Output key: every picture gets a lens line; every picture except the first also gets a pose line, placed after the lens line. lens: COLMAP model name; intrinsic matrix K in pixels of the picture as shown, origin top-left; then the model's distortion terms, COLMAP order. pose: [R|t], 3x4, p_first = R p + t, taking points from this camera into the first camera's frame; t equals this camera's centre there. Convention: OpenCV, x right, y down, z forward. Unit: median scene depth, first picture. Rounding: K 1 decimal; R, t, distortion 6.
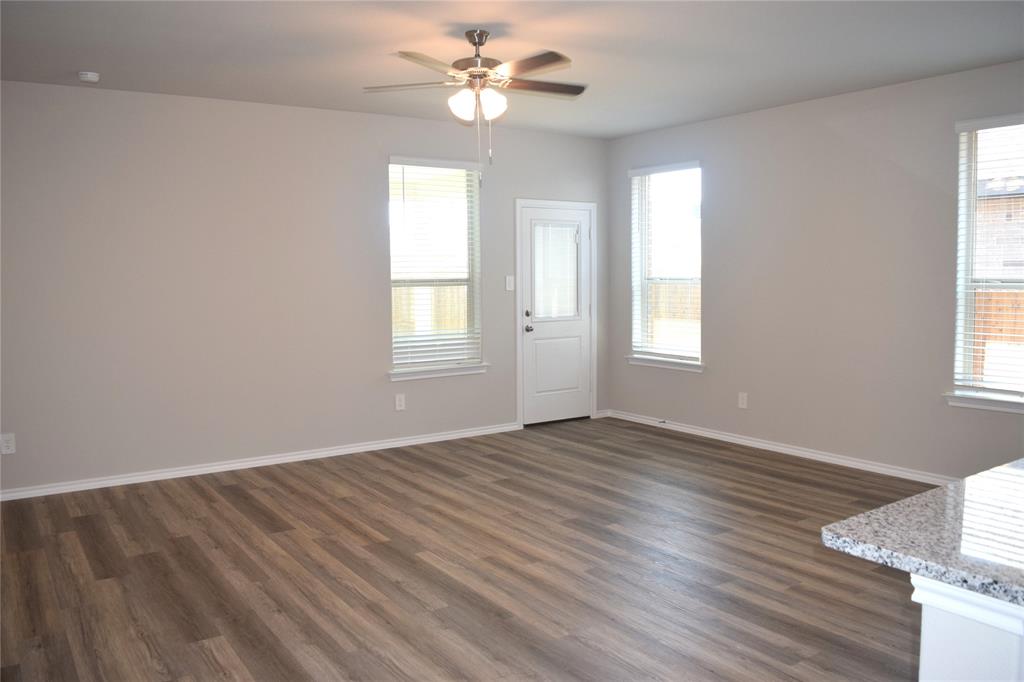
lens RADIAL K [[812.1, 0, 512.0], [0, 812.1, 341.0], [0, 0, 1]] dist [-0.089222, 0.004661]
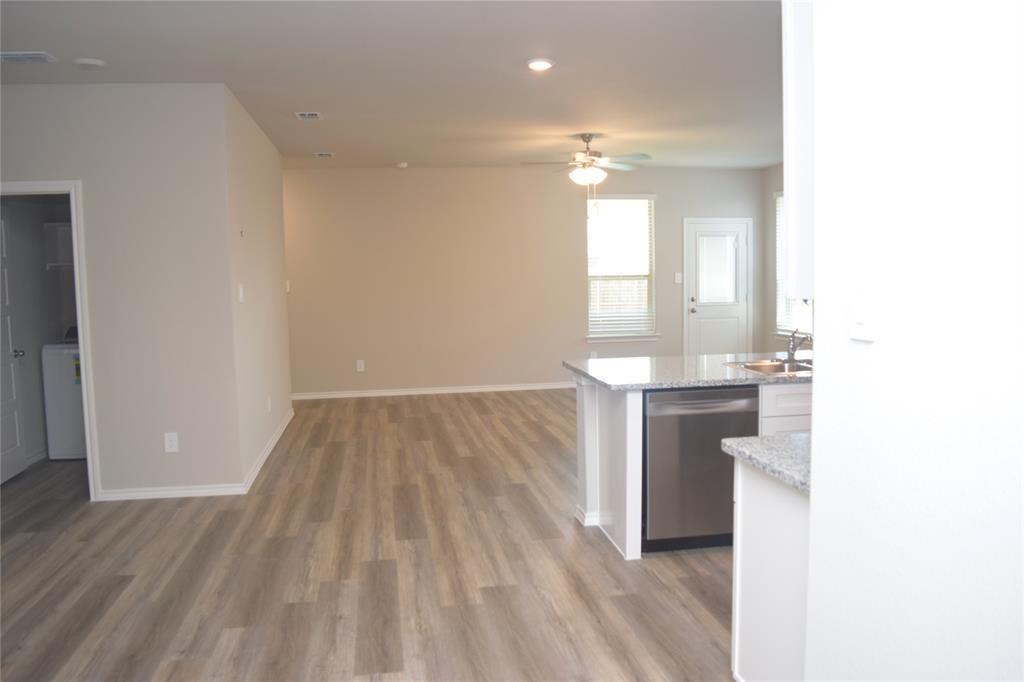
lens RADIAL K [[805.5, 0, 512.0], [0, 805.5, 341.0], [0, 0, 1]] dist [-0.094033, 0.009383]
pose [[0.908131, 0.026918, -0.417820, 0.523538], [-0.023949, 0.999637, 0.012350, 0.046008], [0.418001, -0.001209, 0.908446, -0.634376]]
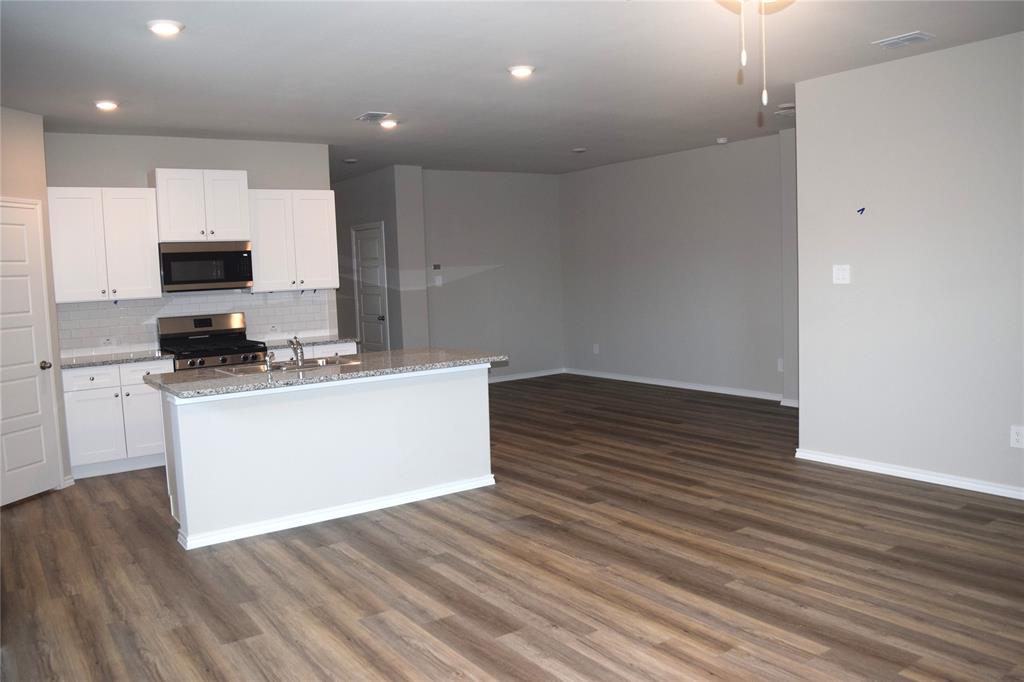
lens RADIAL K [[805.5, 0, 512.0], [0, 805.5, 341.0], [0, 0, 1]] dist [-0.094033, 0.009383]
pose [[-0.998598, 0.052488, -0.006795, 0.141494], [0.050530, 0.983686, 0.172654, -0.131604], [0.015747, 0.172068, -0.984959, 1.484194]]
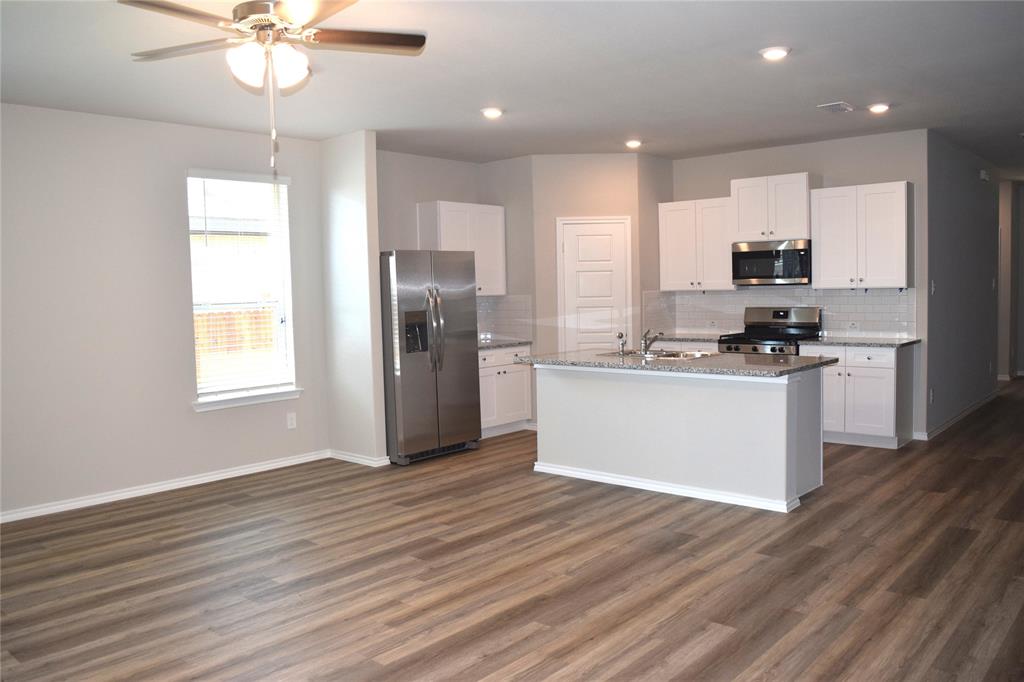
lens RADIAL K [[805.5, 0, 512.0], [0, 805.5, 341.0], [0, 0, 1]] dist [-0.094033, 0.009383]
pose [[-0.243460, -0.048770, 0.968684, -0.762940], [0.109209, 0.991005, 0.077341, -0.069710], [-0.963743, 0.124618, -0.235944, 0.922671]]
